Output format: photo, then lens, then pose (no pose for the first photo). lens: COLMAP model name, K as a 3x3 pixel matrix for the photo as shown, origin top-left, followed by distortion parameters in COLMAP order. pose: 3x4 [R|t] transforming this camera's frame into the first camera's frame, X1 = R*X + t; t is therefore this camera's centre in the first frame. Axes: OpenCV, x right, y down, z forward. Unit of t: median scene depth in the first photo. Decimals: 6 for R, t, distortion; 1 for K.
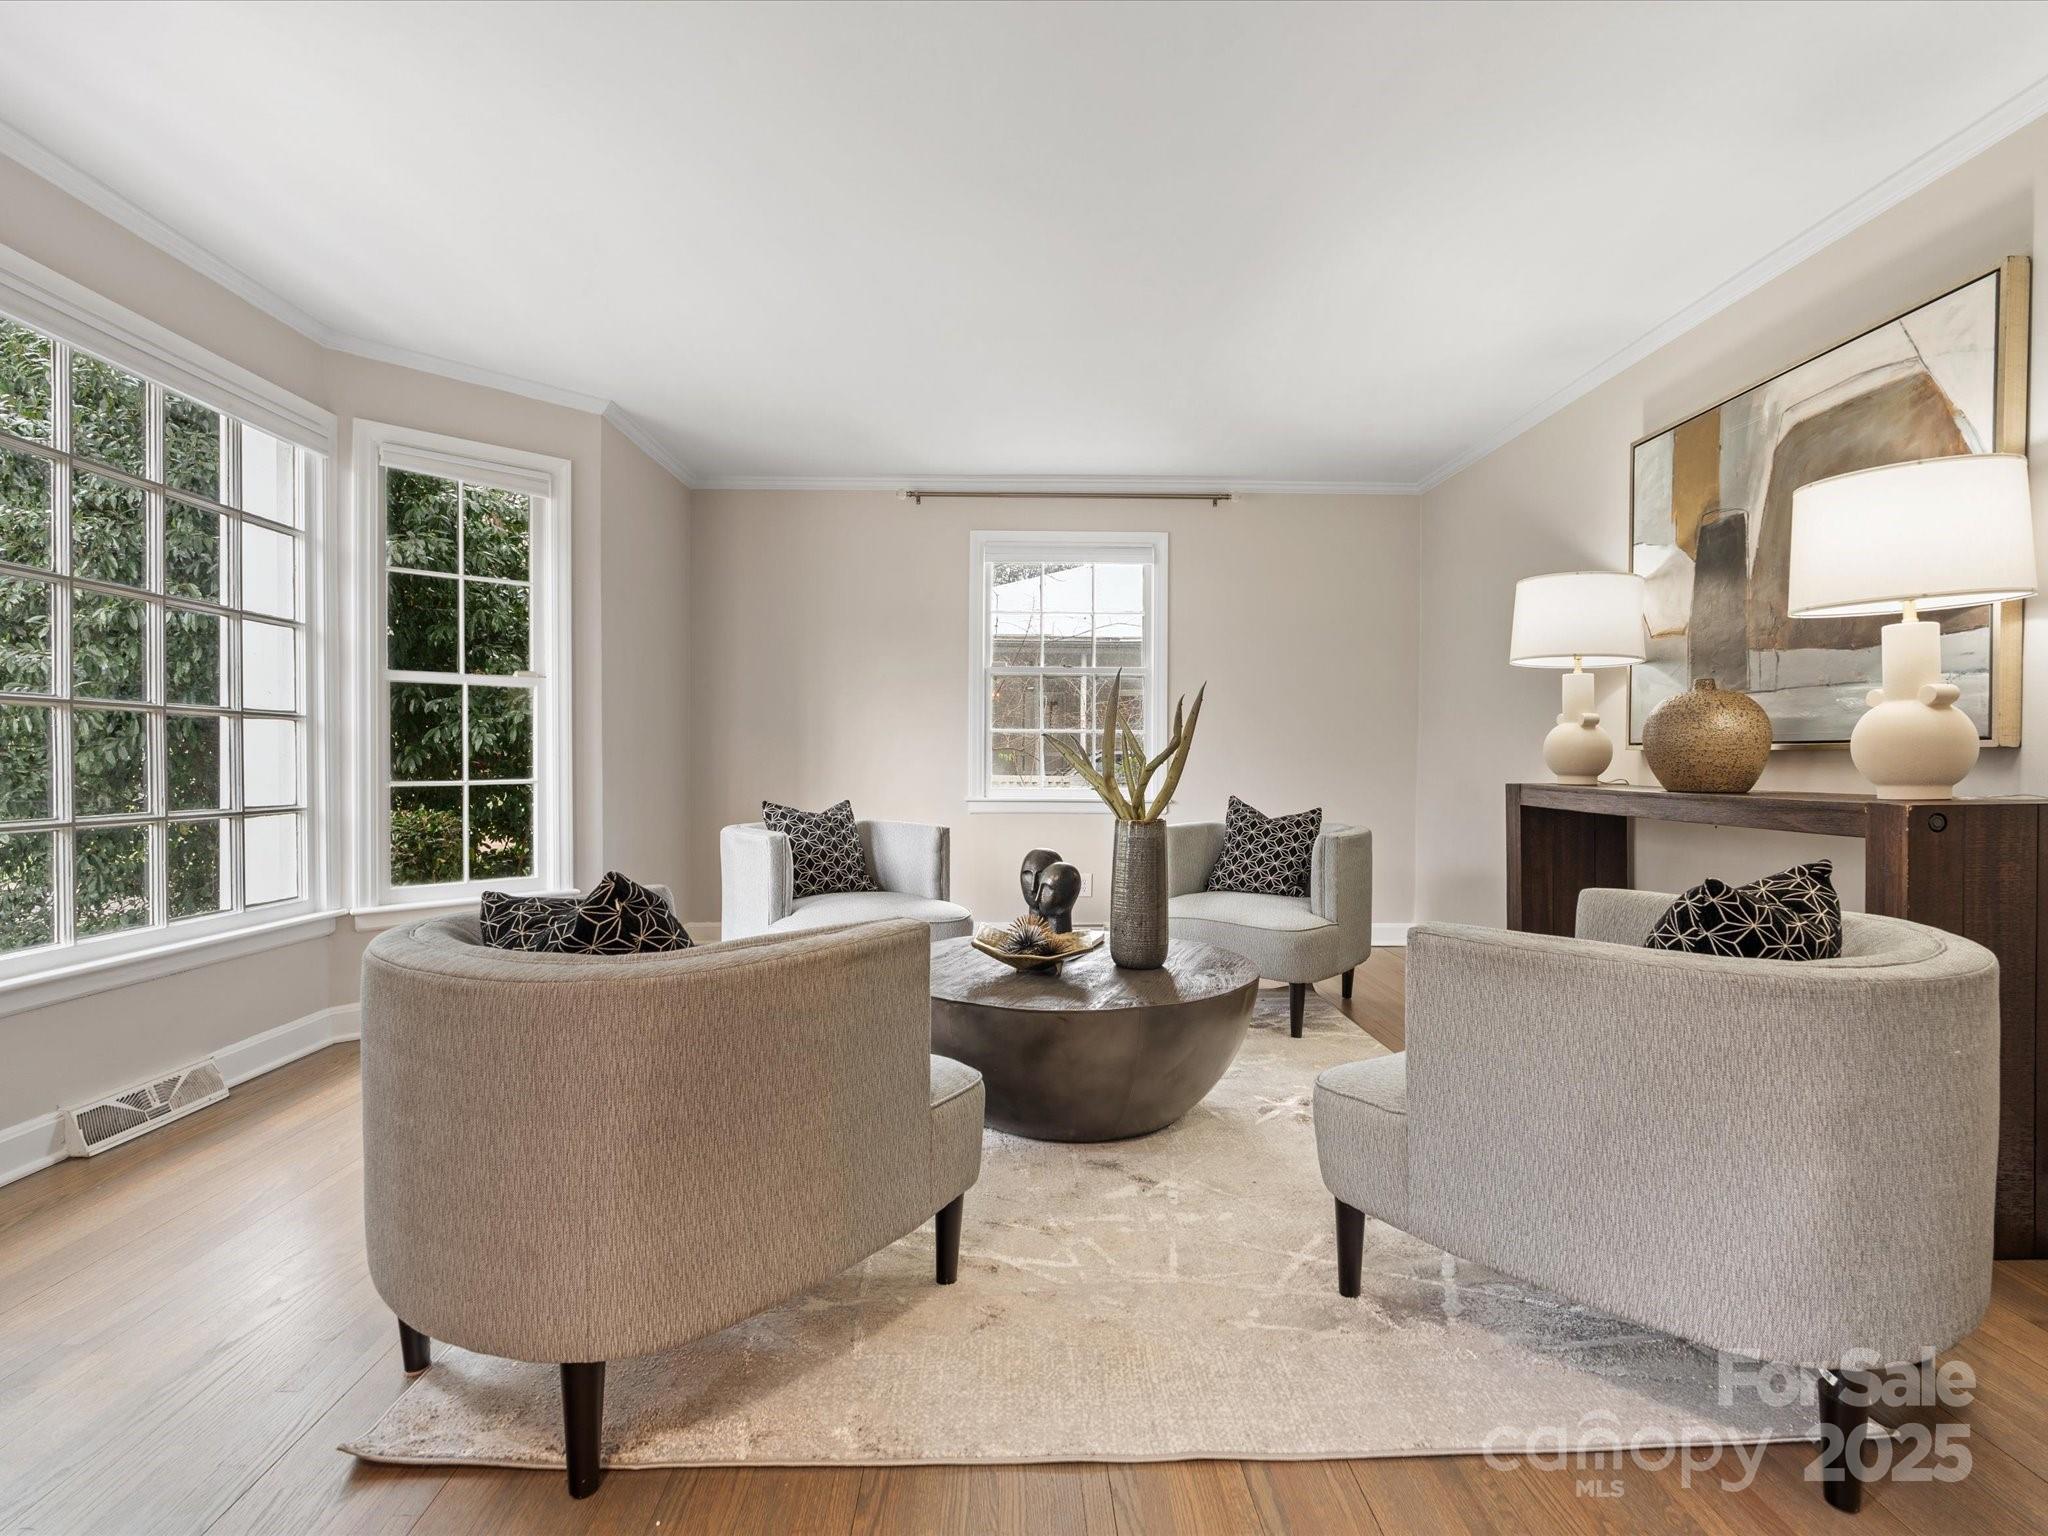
lens RADIAL K [[1009.7, 0, 1029.9], [0, 1009.7, 758.8], [0, 0, 1]] dist [0.000824, -0.000918]
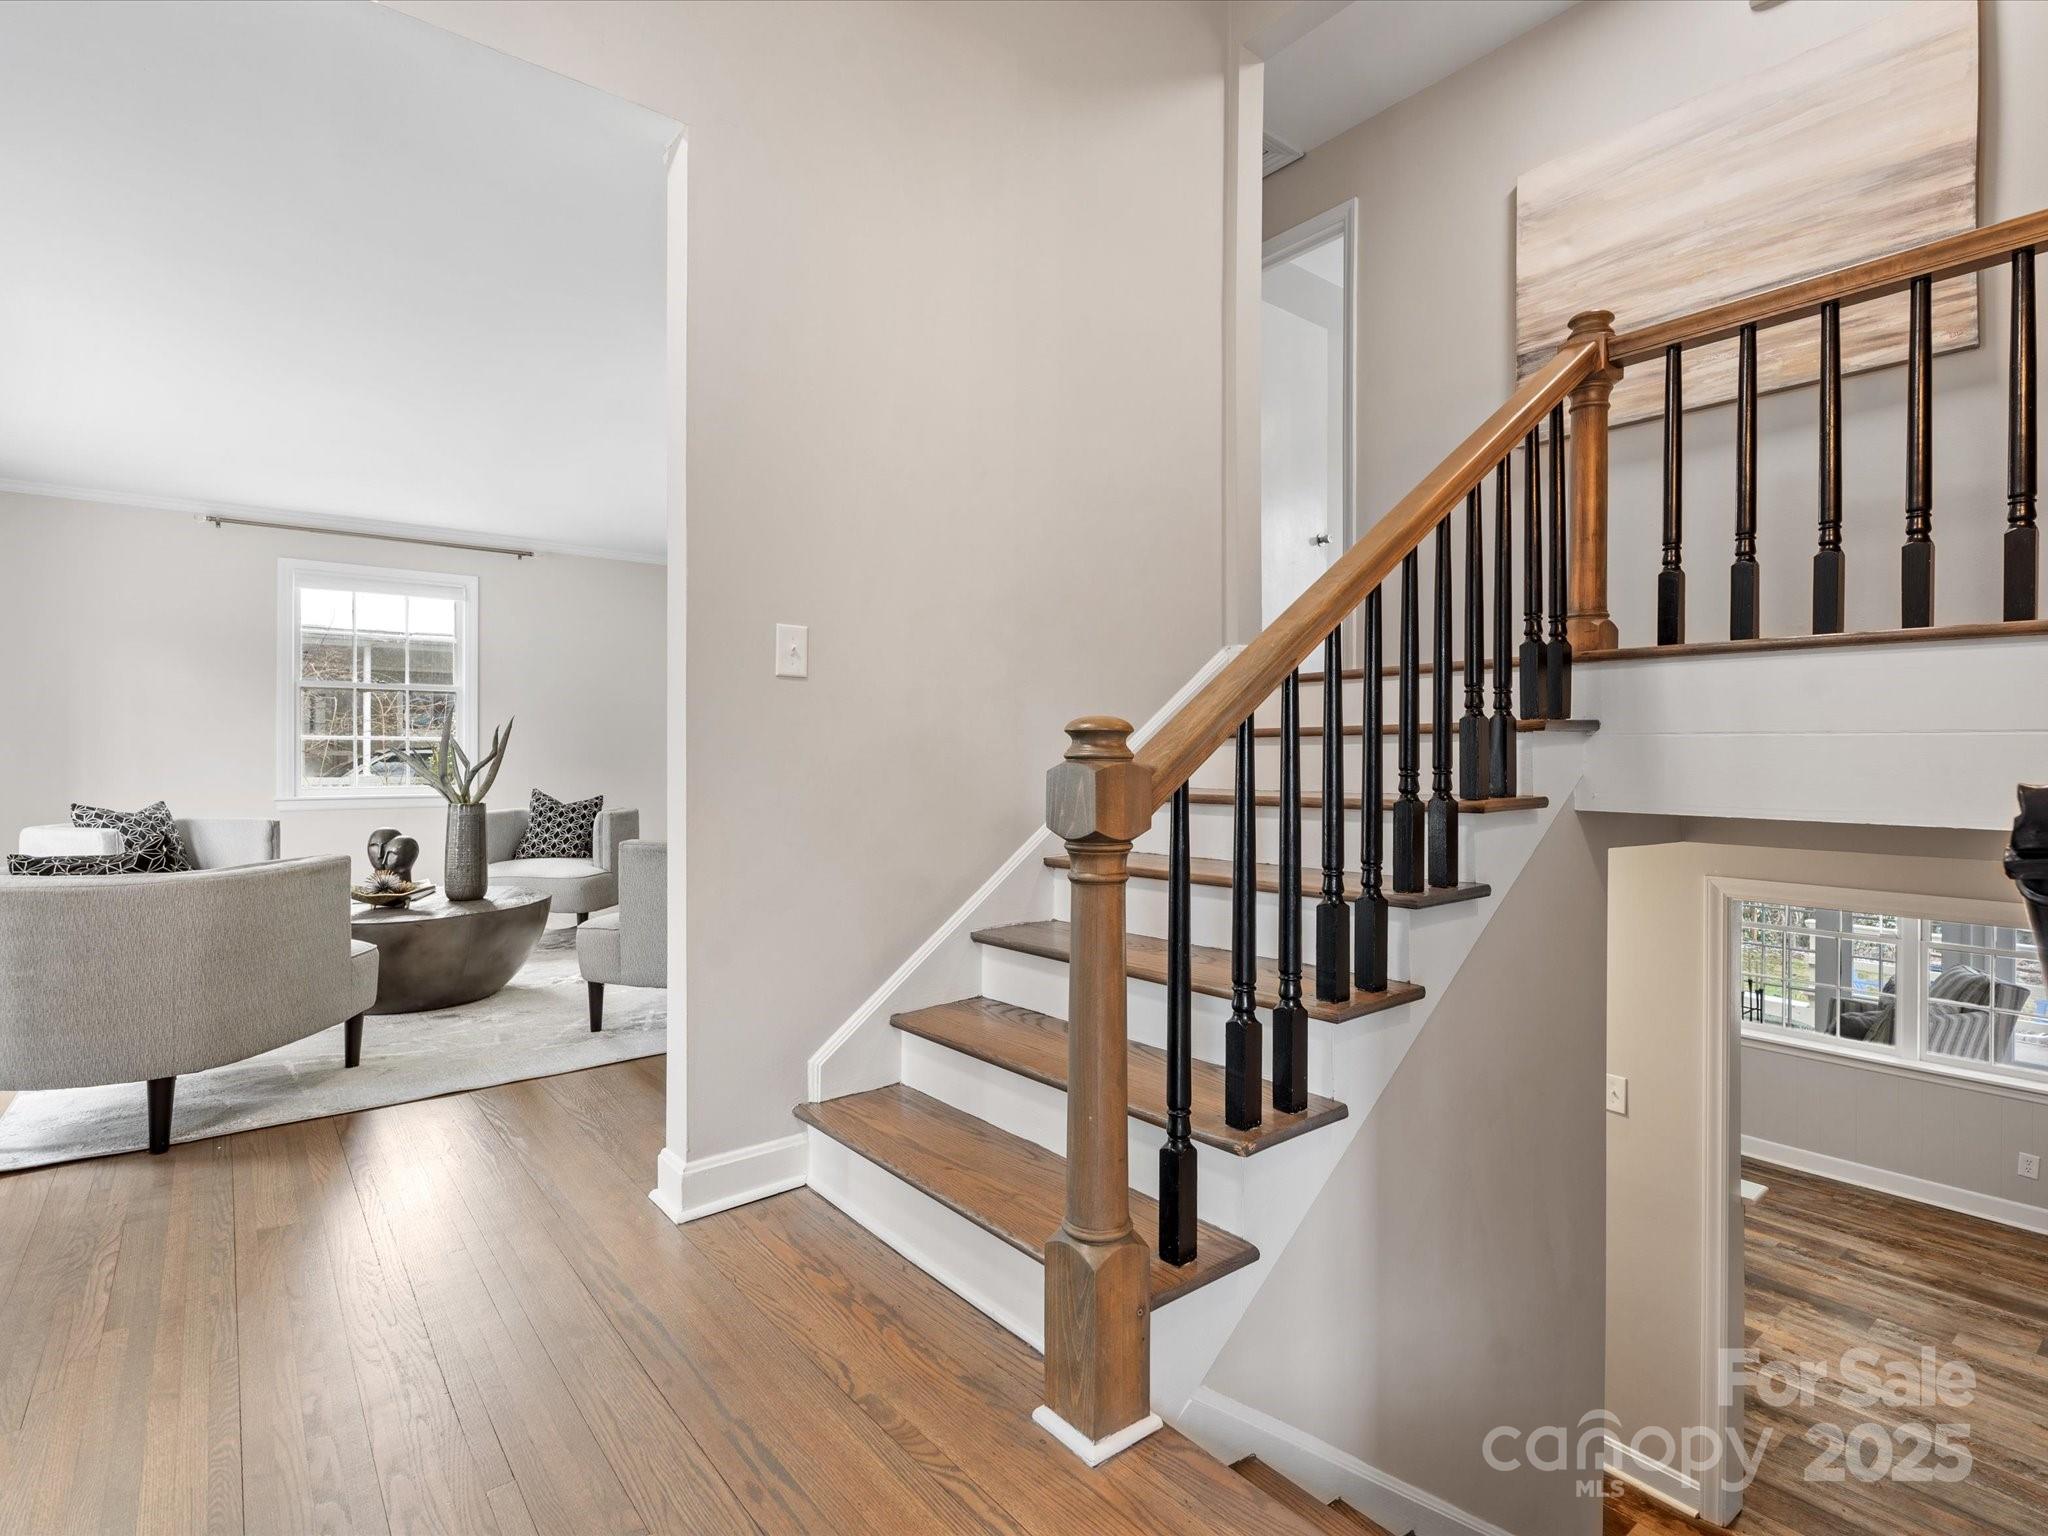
lens RADIAL K [[1009.7, 0, 1023.4], [0, 1009.7, 751.2], [0, 0, 1]] dist [0.000824, -0.000918]
pose [[0.800085, -0.003087, 0.599878, -0.099216], [0.005867, 0.999979, -0.002679, -0.007046], [-0.599858, 0.005663, 0.800087, -0.540578]]
